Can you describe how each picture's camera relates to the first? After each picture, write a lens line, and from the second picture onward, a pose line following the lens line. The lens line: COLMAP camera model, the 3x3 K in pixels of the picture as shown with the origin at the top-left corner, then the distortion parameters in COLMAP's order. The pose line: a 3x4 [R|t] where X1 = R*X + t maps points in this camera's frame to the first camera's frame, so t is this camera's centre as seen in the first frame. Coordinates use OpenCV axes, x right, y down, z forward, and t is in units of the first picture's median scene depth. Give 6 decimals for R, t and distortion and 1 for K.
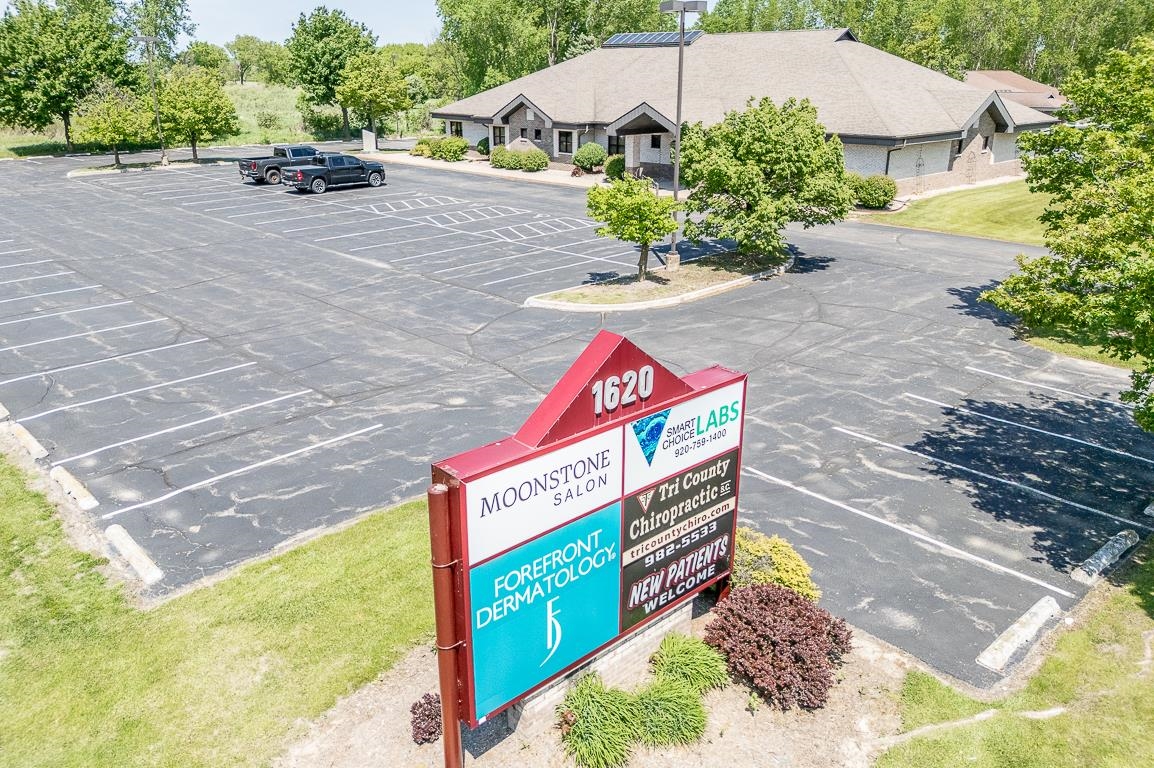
lens RADIAL K [[850.7, 0, 574.0], [0, 850.7, 381.1], [0, 0, 1]] dist [0.063031, -0.032006]
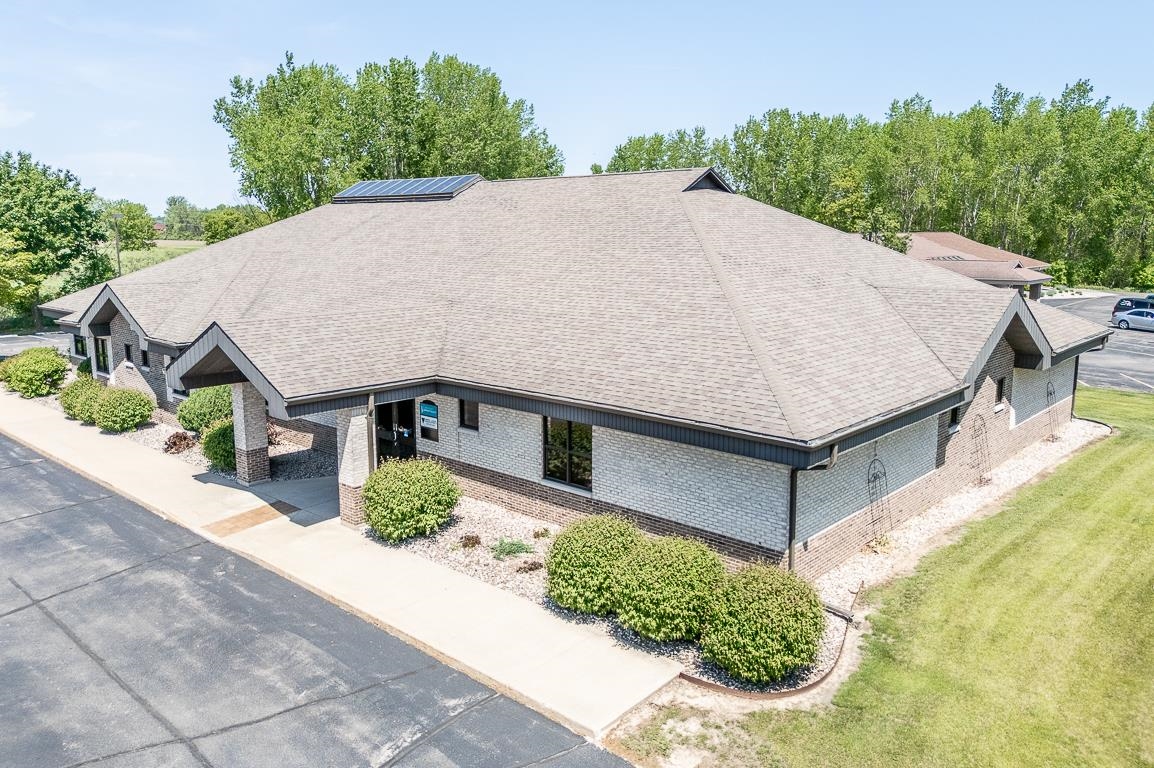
lens RADIAL K [[850.7, 0, 578.1], [0, 850.7, 373.4], [0, 0, 1]] dist [0.063031, -0.032006]
pose [[0.997867, -0.016785, 0.063091, 0.453442], [0.027662, 0.984054, -0.175704, -0.439627], [-0.059135, 0.177074, 0.982419, 1.153336]]
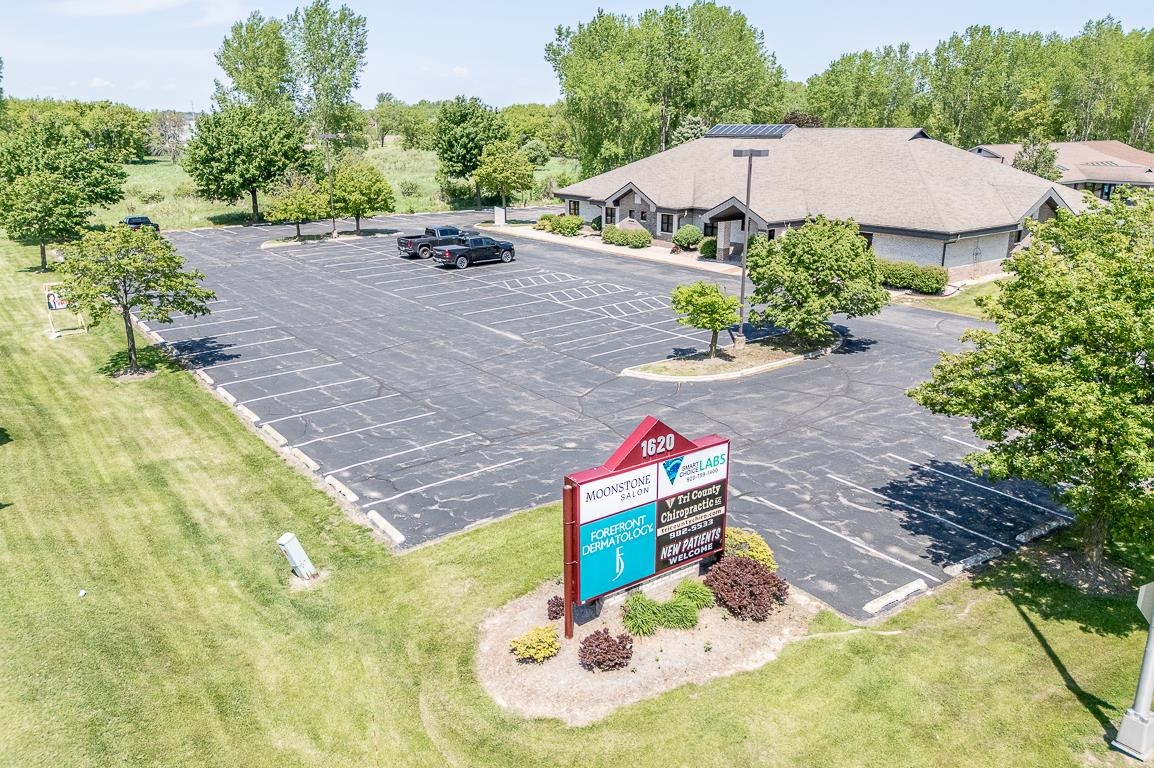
lens RADIAL K [[850.7, 0, 574.6], [0, 850.7, 385.8], [0, 0, 1]] dist [0.063031, -0.032006]
pose [[0.991838, 0.033764, -0.122956, 0.036223], [-0.039205, 0.998344, -0.042103, -0.013411], [0.121330, 0.046580, 0.991519, -0.358873]]
